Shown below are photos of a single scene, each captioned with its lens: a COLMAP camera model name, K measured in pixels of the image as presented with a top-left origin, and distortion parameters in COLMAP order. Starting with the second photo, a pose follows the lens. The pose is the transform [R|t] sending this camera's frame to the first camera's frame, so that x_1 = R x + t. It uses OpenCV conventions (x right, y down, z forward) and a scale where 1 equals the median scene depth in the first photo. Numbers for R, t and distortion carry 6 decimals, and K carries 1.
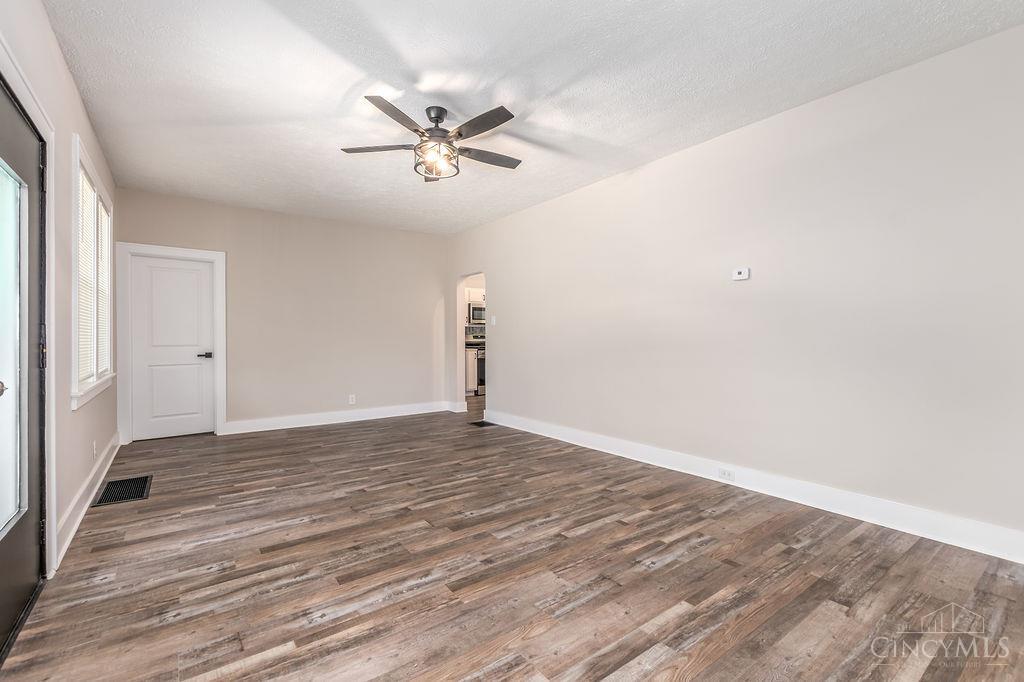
lens RADIAL K [[453.7, 0, 511.7], [0, 453.7, 338.6], [0, 0, 1]] dist [0.000319, -0.000217]
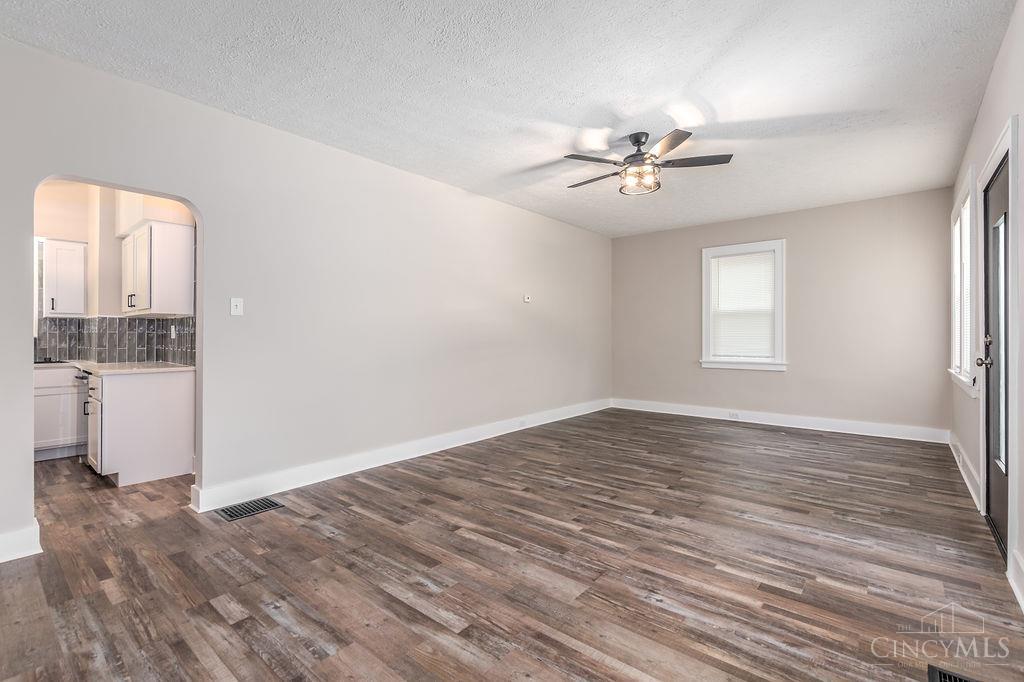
lens RADIAL K [[453.7, 0, 511.1], [0, 453.7, 335.7], [0, 0, 1]] dist [0.000319, -0.000217]
pose [[-0.221692, 0.000518, 0.975117, -1.218762], [0.006520, 0.999978, 0.000951, -0.008064], [-0.975095, 0.006568, -0.221691, 1.595880]]
